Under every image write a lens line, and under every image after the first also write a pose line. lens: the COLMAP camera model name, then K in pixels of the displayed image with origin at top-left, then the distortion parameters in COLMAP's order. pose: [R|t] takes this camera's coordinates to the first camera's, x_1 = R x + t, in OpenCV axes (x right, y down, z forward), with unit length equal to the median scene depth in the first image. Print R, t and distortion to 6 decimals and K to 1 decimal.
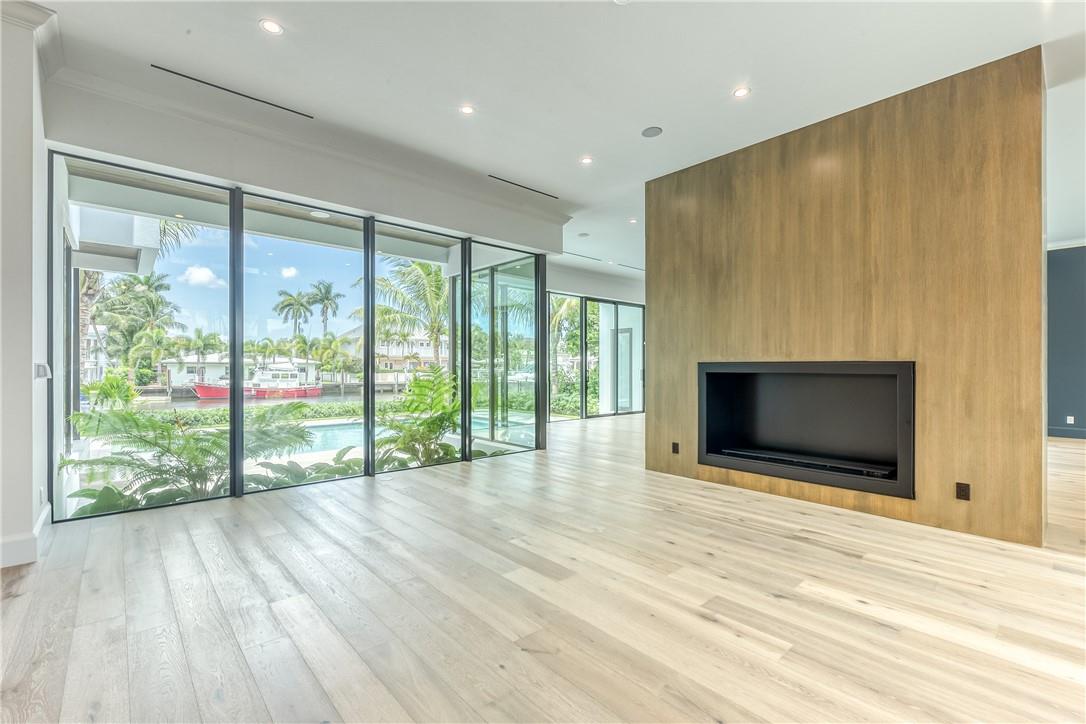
lens RADIAL K [[467.7, 0, 544.1], [0, 467.7, 366.4], [0, 0, 1]] dist [-0.003569, -0.000477]
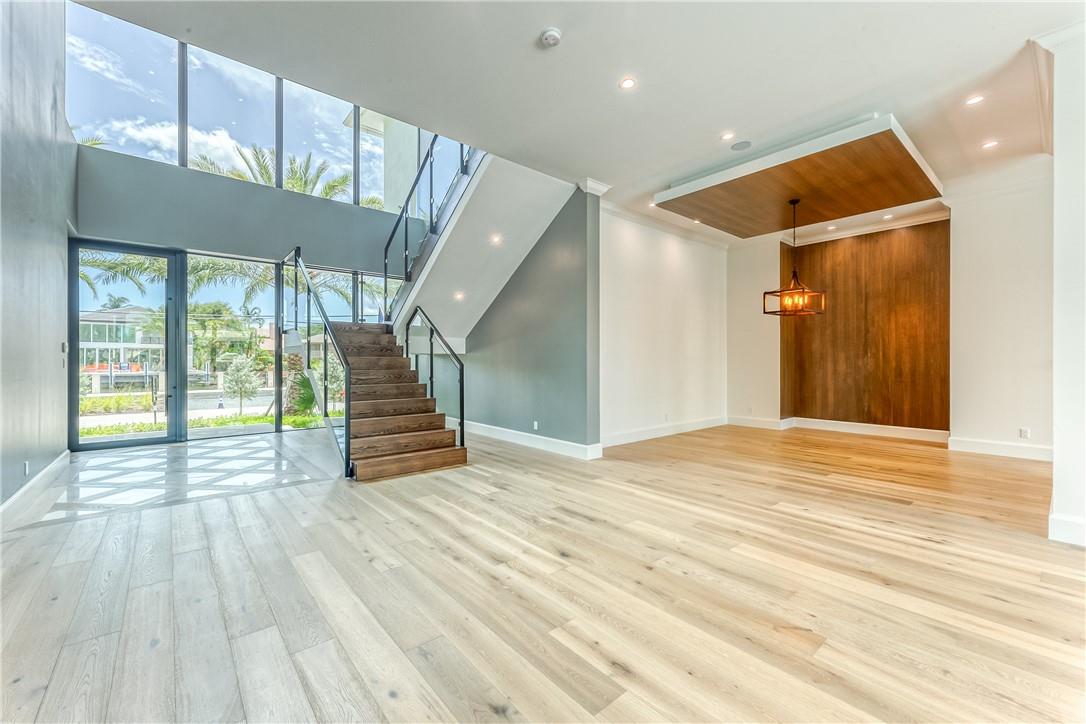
lens RADIAL K [[440.7, 0, 539.4], [0, 440.7, 360.7], [0, 0, 1]] dist [-0.000560, -0.000480]
pose [[-0.999444, -0.001102, 0.033328, 0.500563], [-0.001382, 0.999964, -0.008359, 0.006786], [-0.033318, -0.008400, -0.999409, 1.896830]]
